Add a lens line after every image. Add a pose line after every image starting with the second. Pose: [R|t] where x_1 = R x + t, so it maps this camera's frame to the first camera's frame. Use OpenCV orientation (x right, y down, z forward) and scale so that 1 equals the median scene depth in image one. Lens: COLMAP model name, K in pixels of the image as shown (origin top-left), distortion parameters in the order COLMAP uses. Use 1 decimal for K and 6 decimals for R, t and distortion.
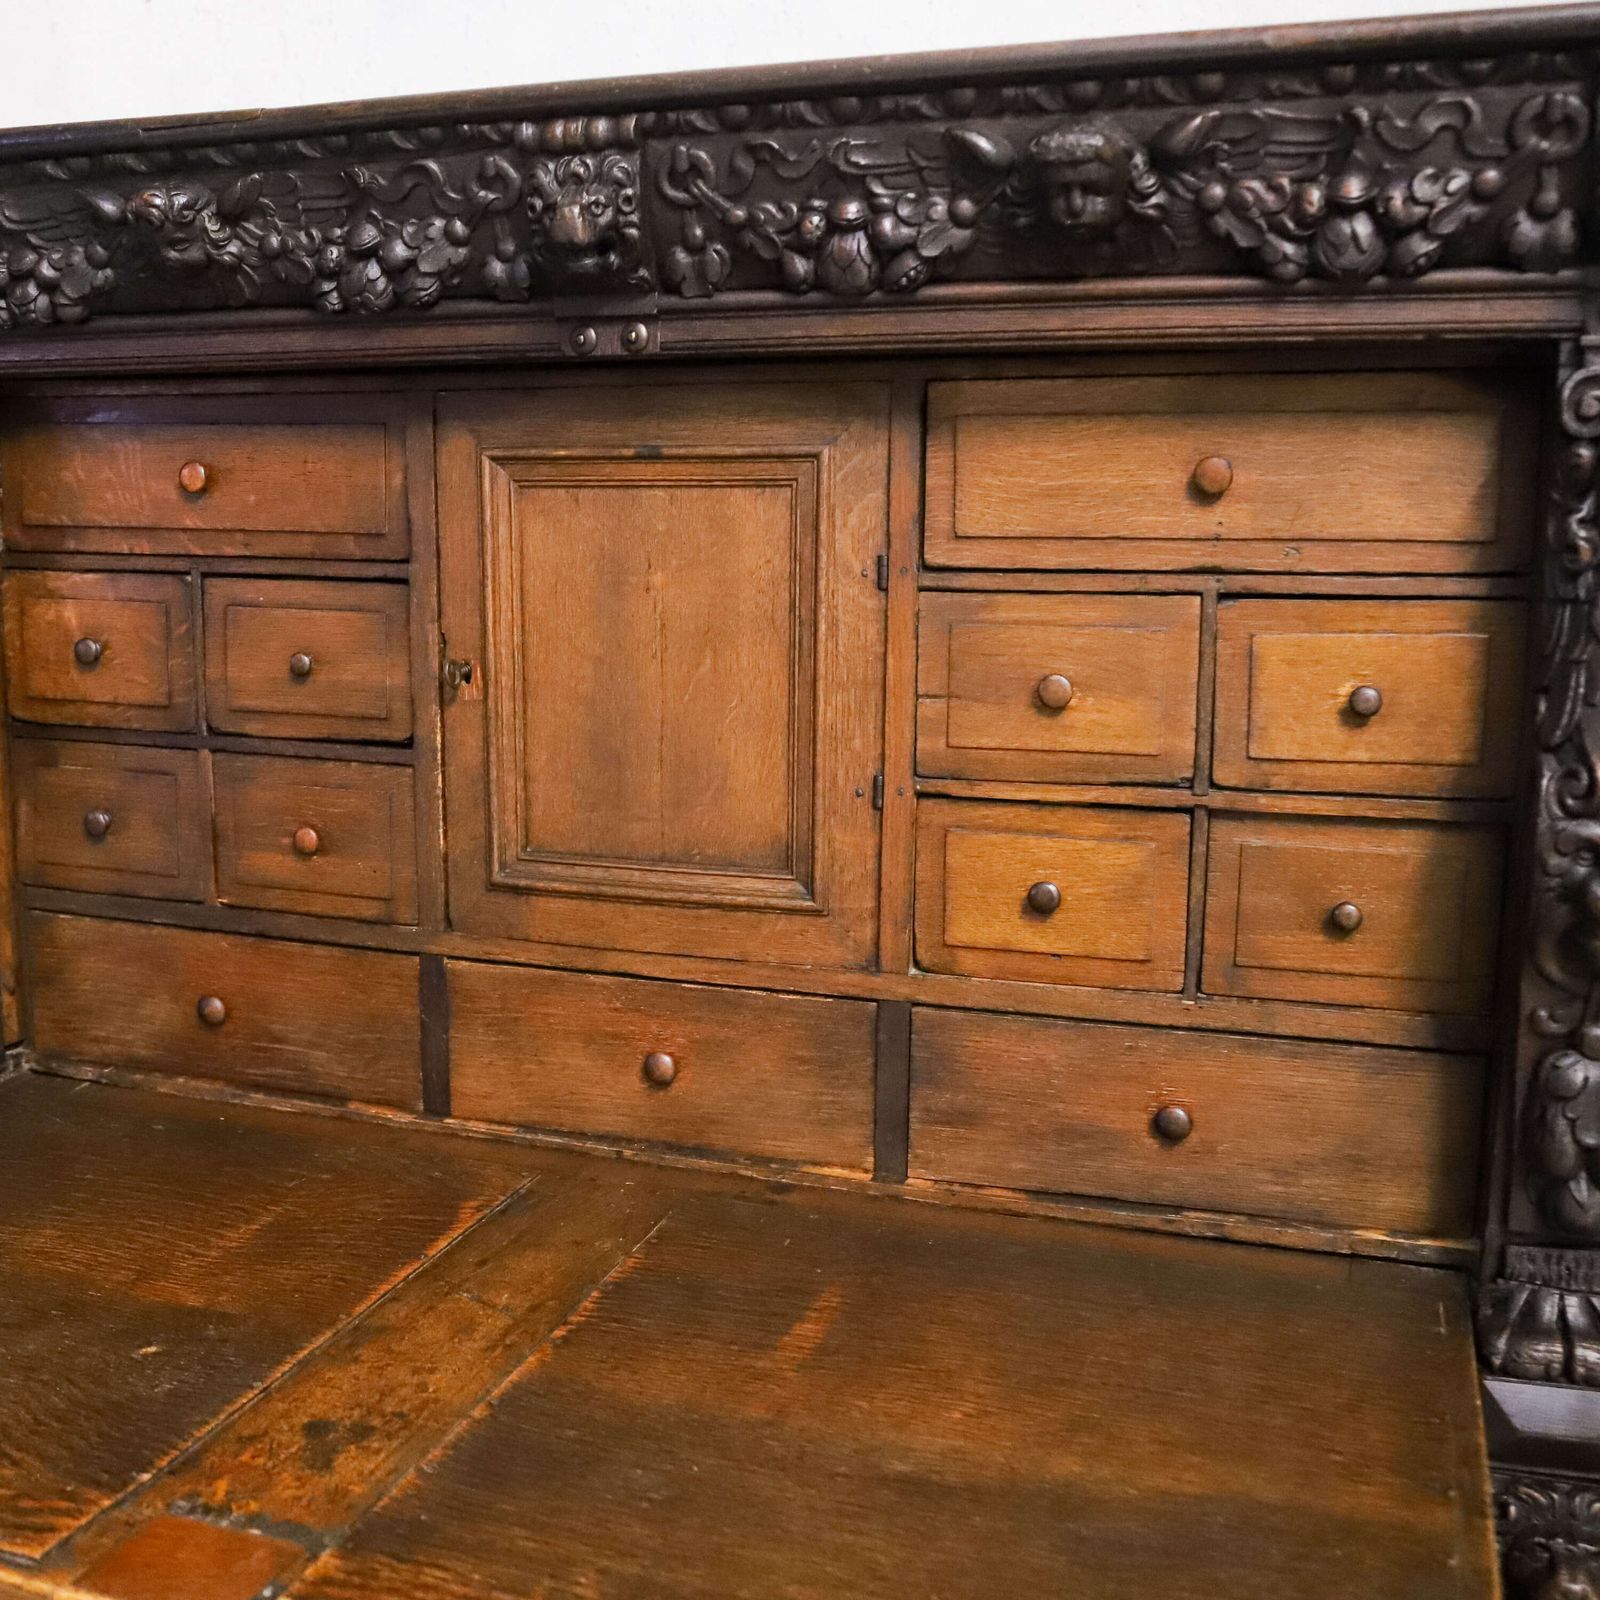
lens RADIAL K [[1812.3, 0, 676.7], [0, 1812.3, 803.5], [0, 0, 1]] dist [-0.075888, 0.051725]
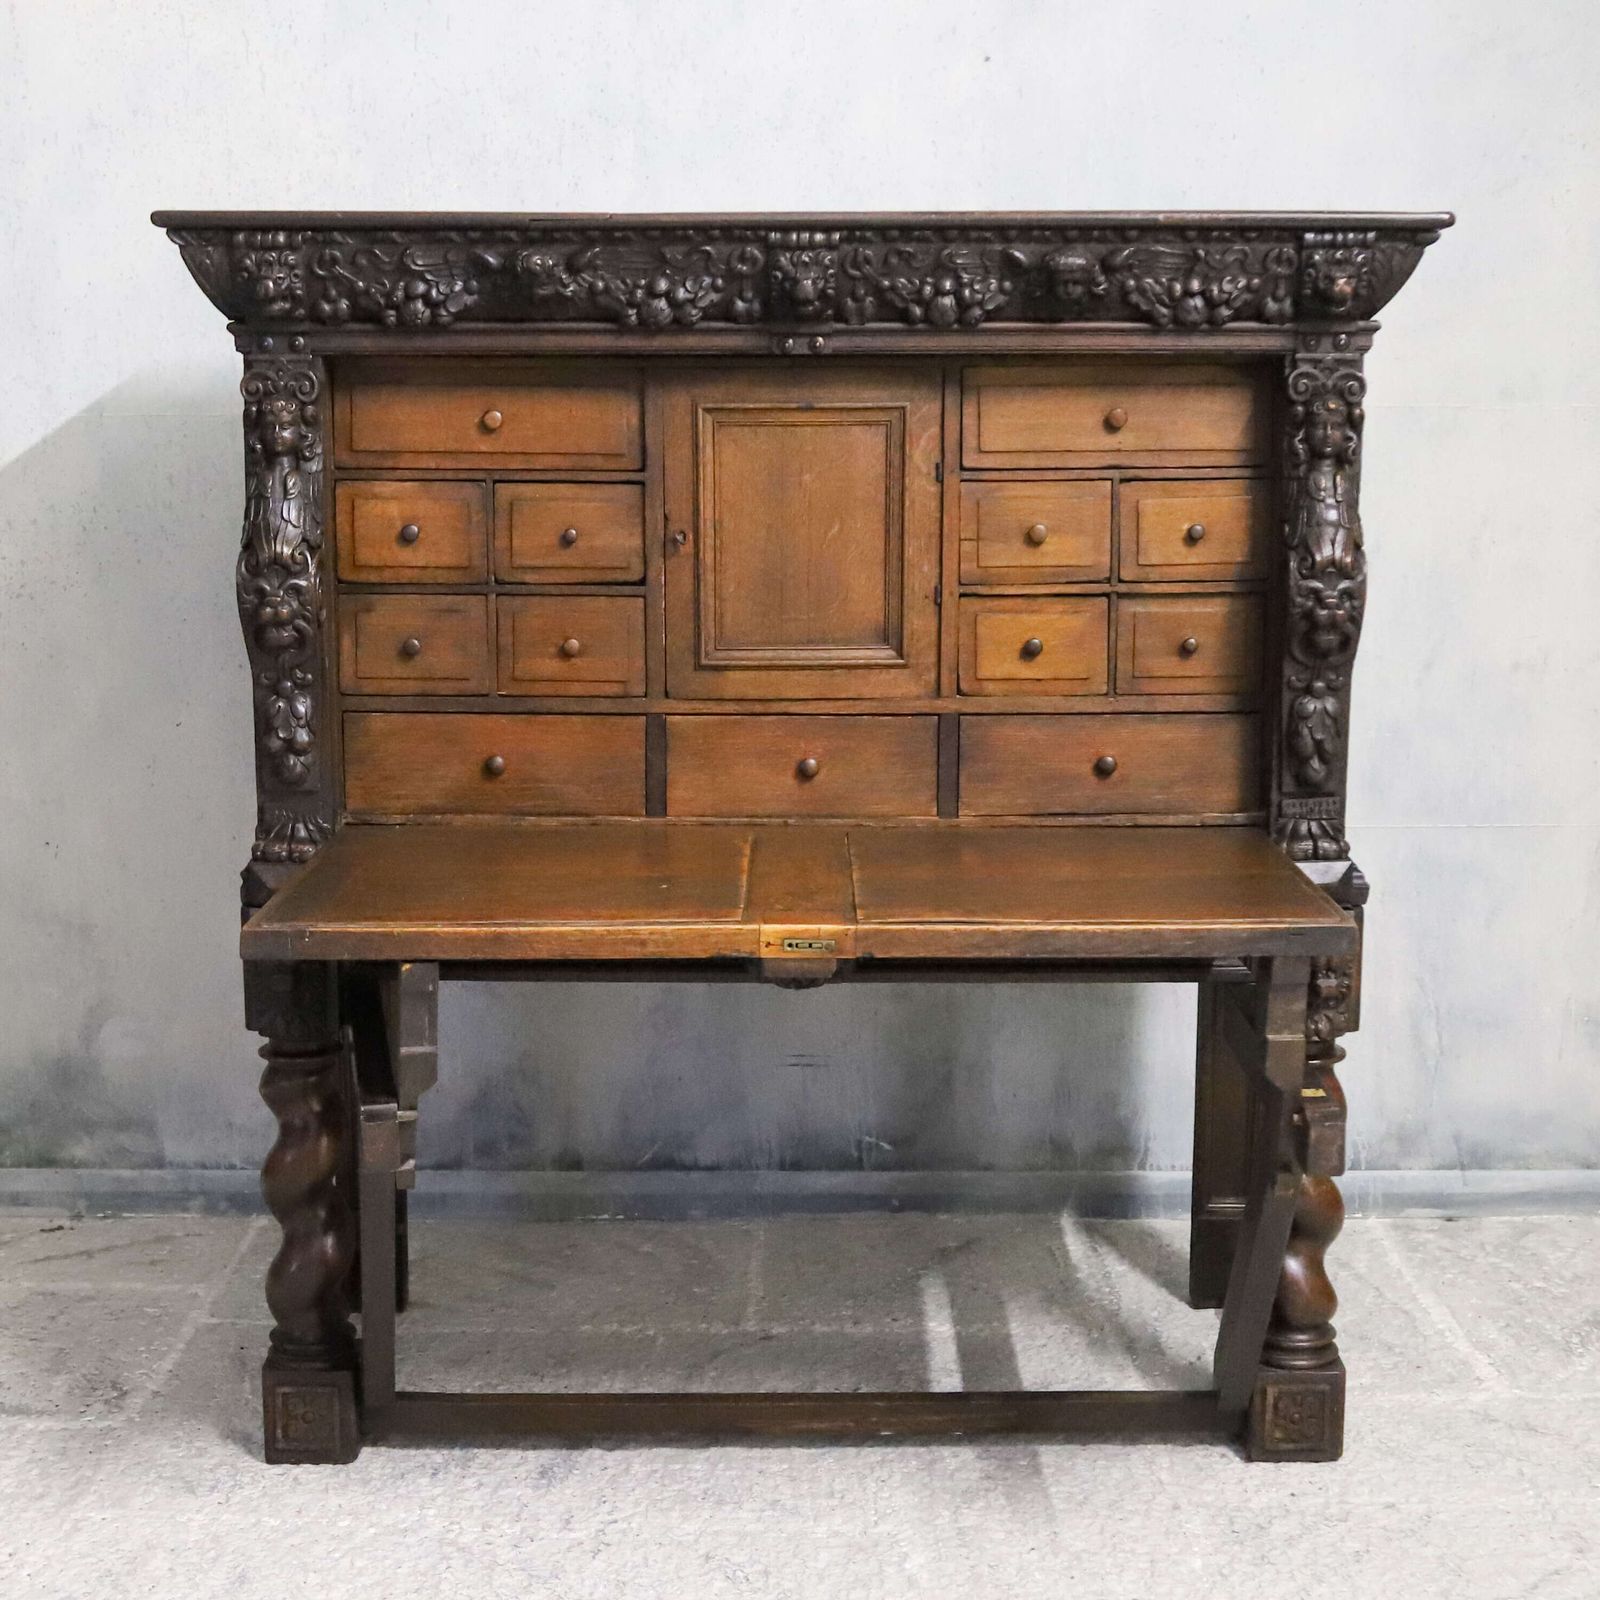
lens RADIAL K [[2527.7, 0, 733.0], [0, 2527.7, 800.1], [0, 0, 1]] dist [-0.056771, -0.066982]
pose [[0.945734, -0.061217, 0.319124, -1.023895], [0.060272, 0.998099, 0.012846, 0.174712], [-0.319304, 0.007085, 0.947626, -1.493544]]
